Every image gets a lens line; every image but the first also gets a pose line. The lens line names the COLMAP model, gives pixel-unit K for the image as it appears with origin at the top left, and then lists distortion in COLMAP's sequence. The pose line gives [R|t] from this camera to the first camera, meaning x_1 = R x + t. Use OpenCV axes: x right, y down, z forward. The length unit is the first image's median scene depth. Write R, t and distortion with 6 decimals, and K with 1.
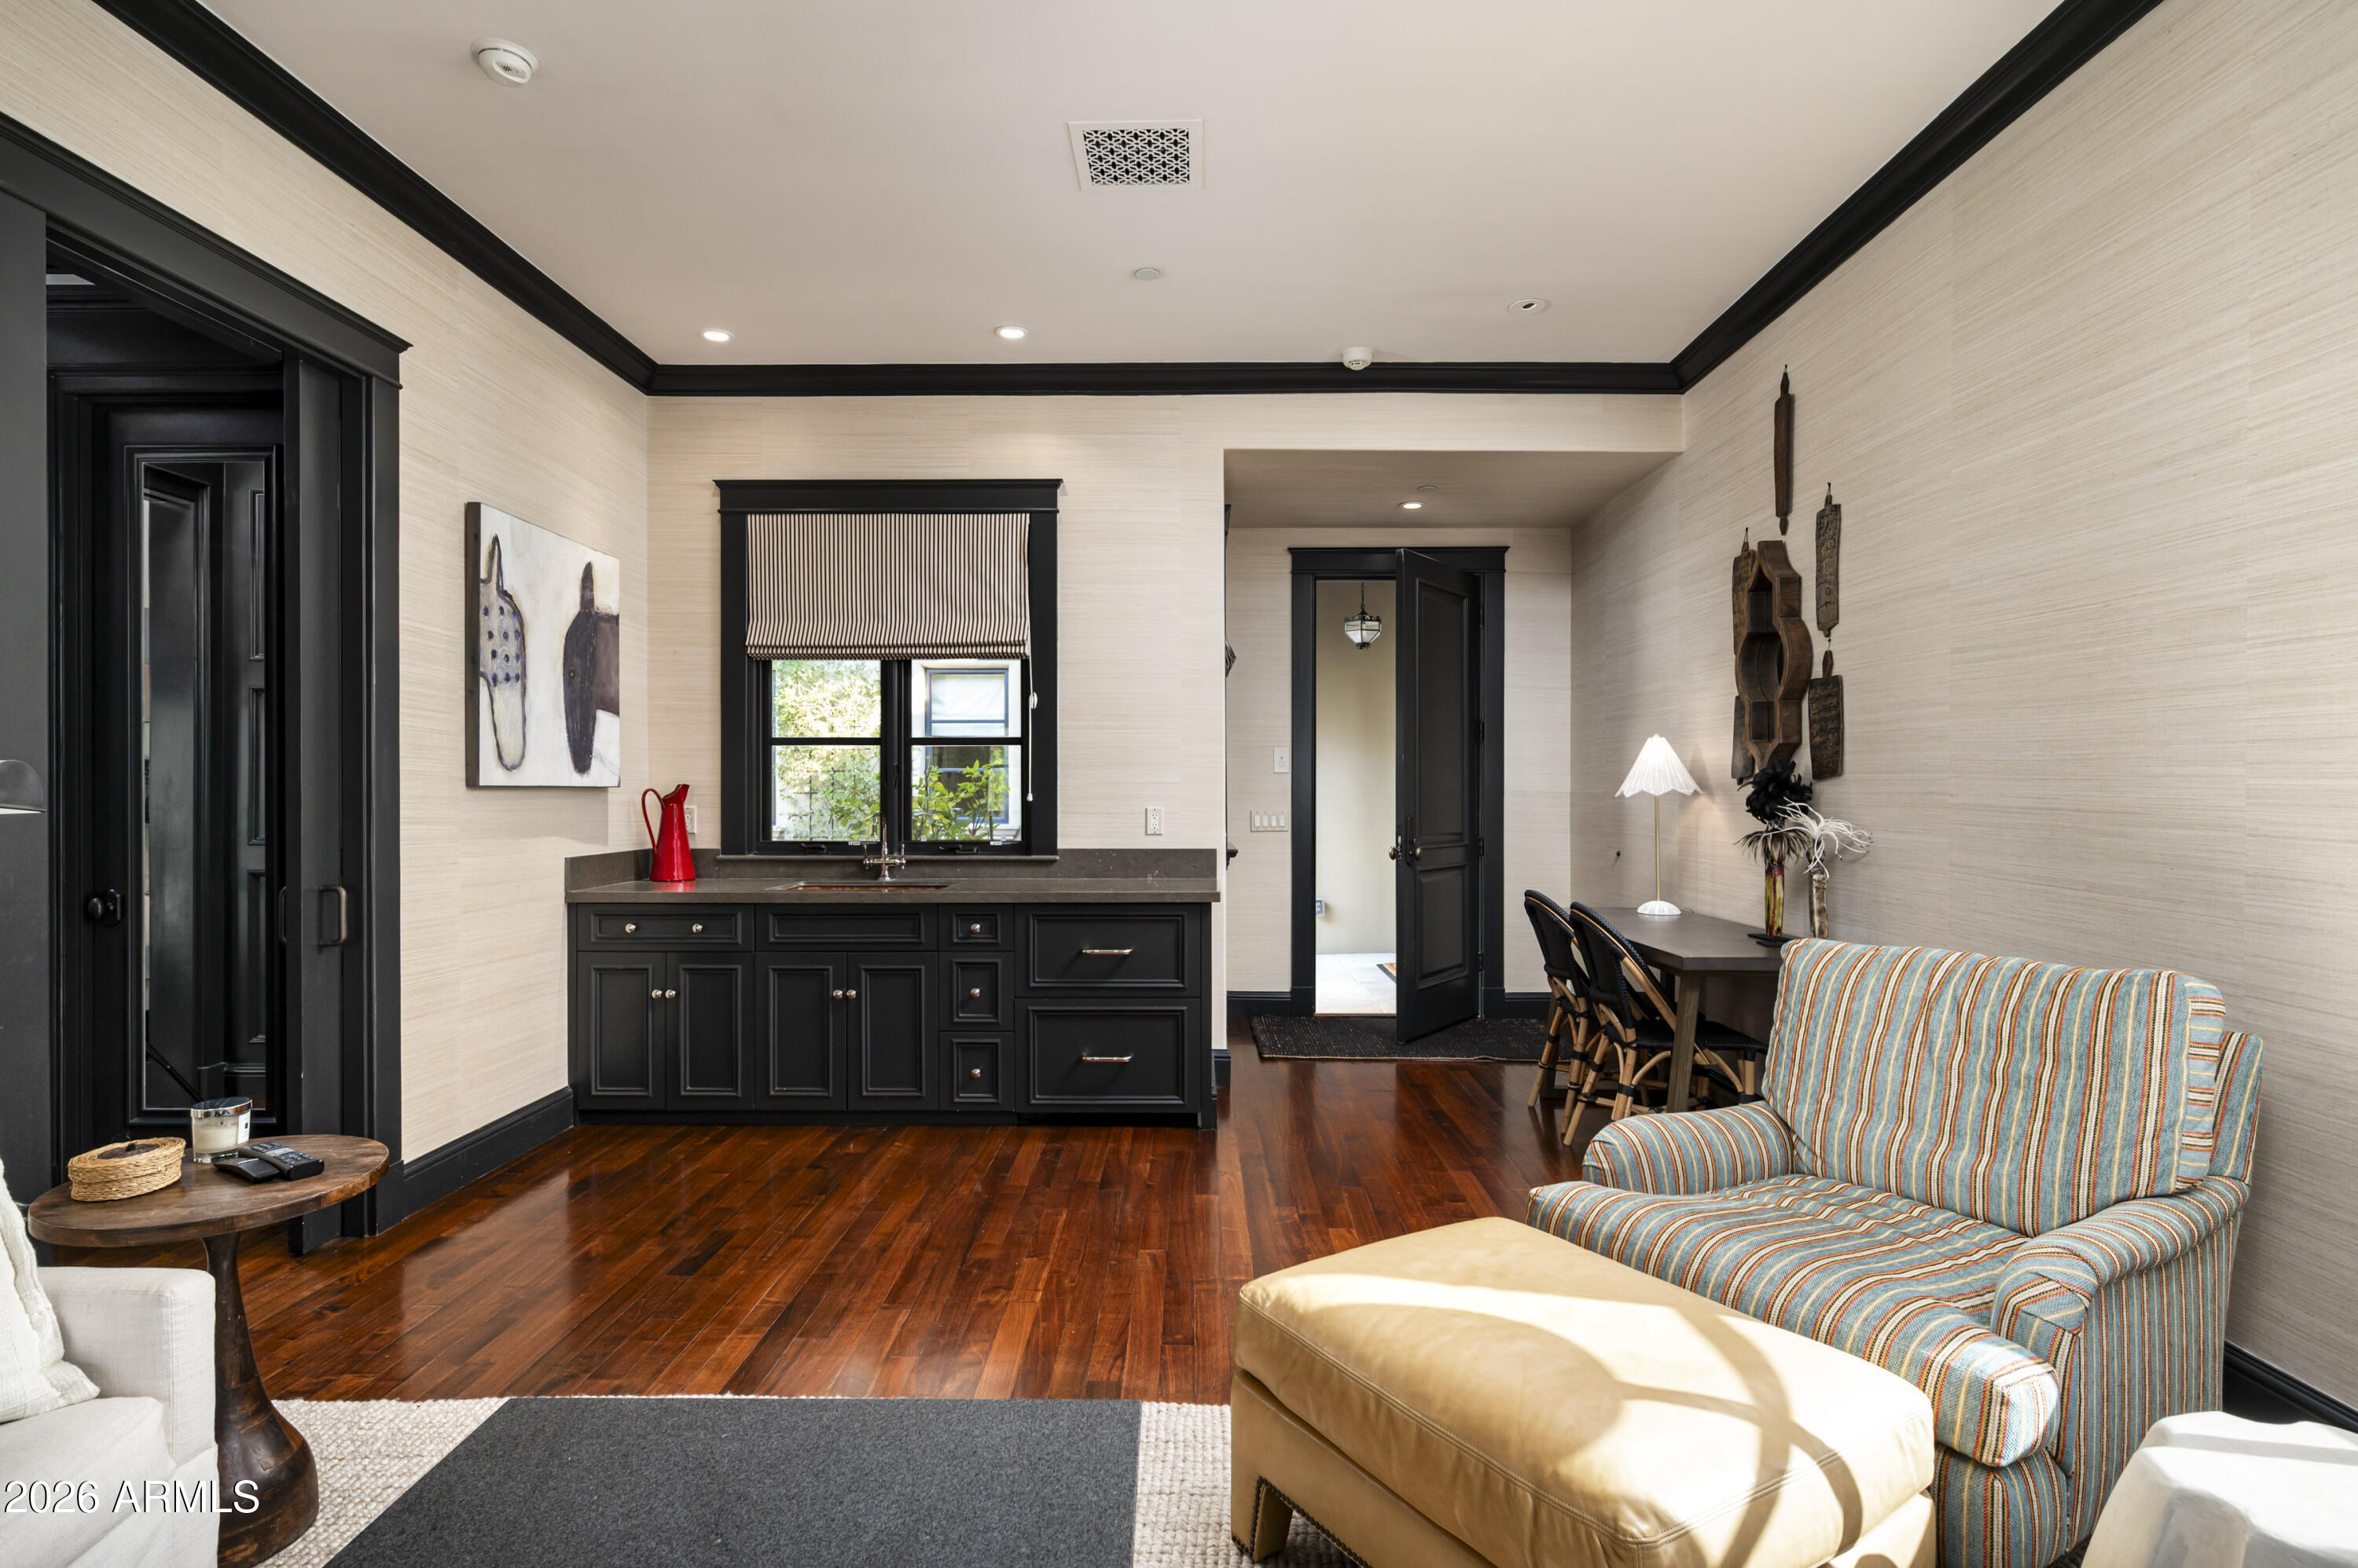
lens RADIAL K [[1153.0, 0, 1179.0], [0, 1153.0, 784.0], [0, 0, 1]] dist [0.000057, 0.000006]
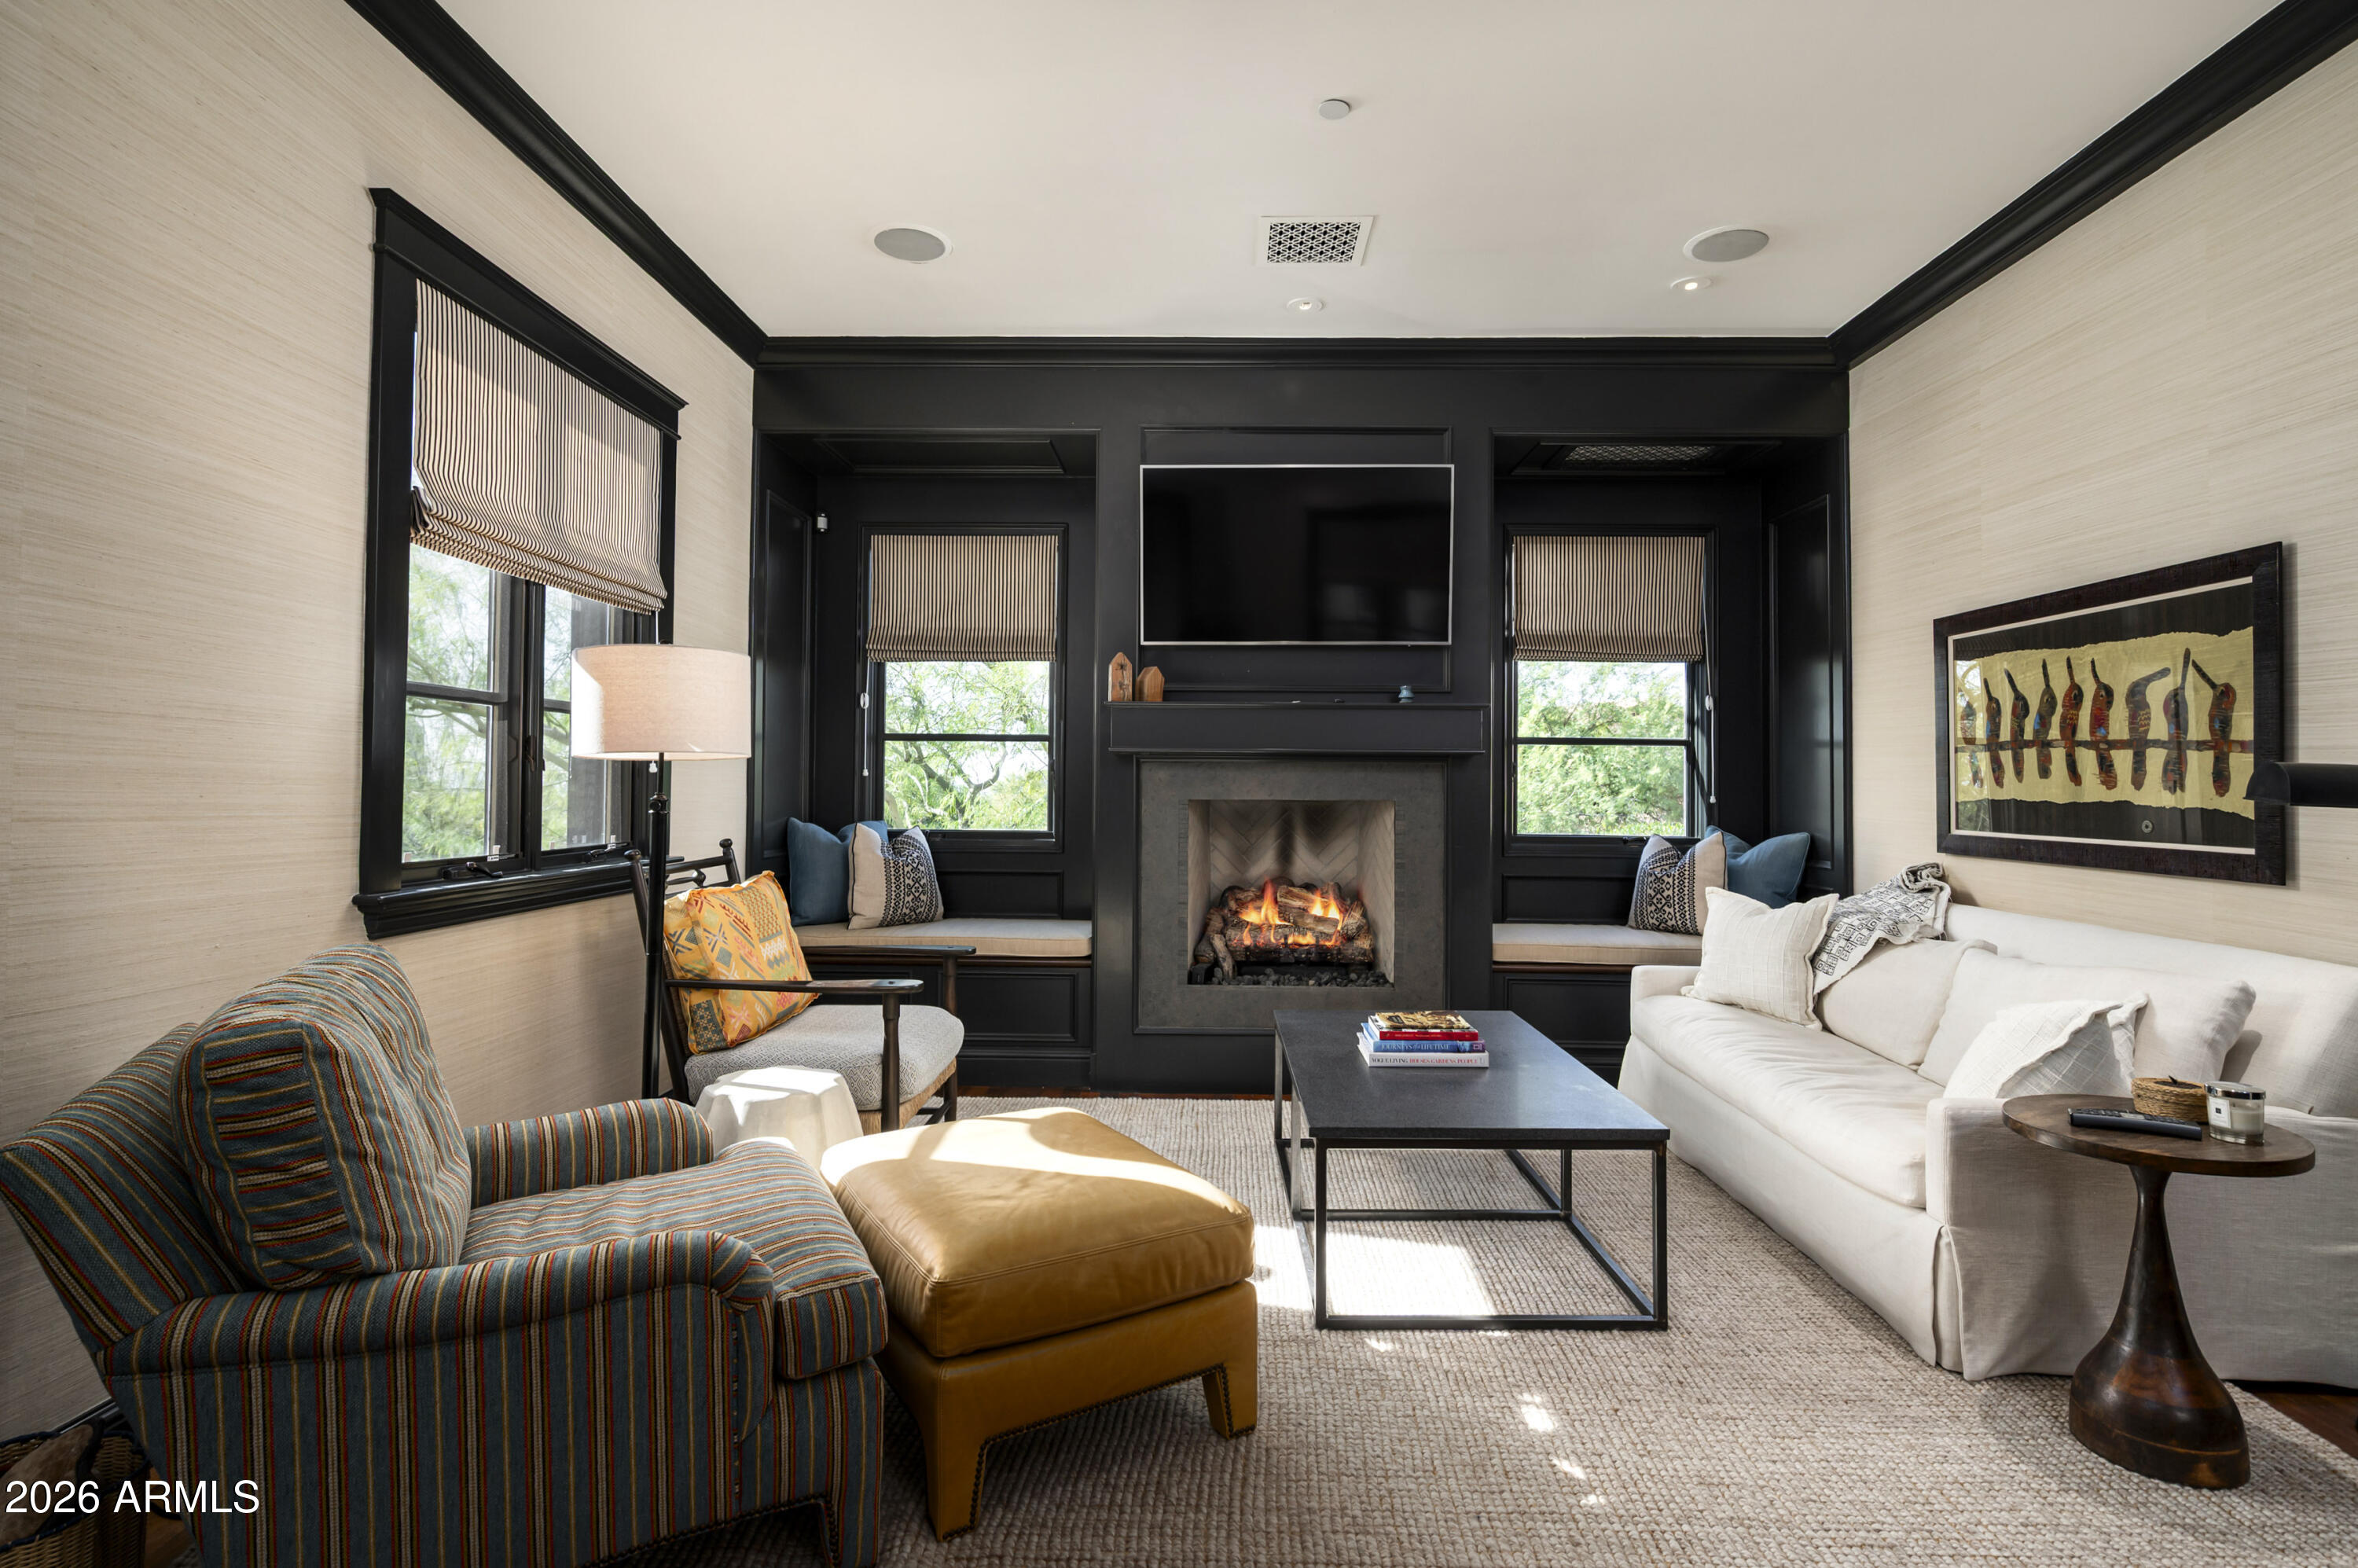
lens RADIAL K [[1346.2, 0, 1179.0], [0, 1346.2, 784.0], [0, 0, 1]] dist [0.000118, -0.000123]
pose [[-0.999905, 0.005484, 0.012684, 0.077472], [0.005491, 0.999985, 0.000461, 0.023446], [-0.012681, 0.000531, -0.999919, 2.114504]]
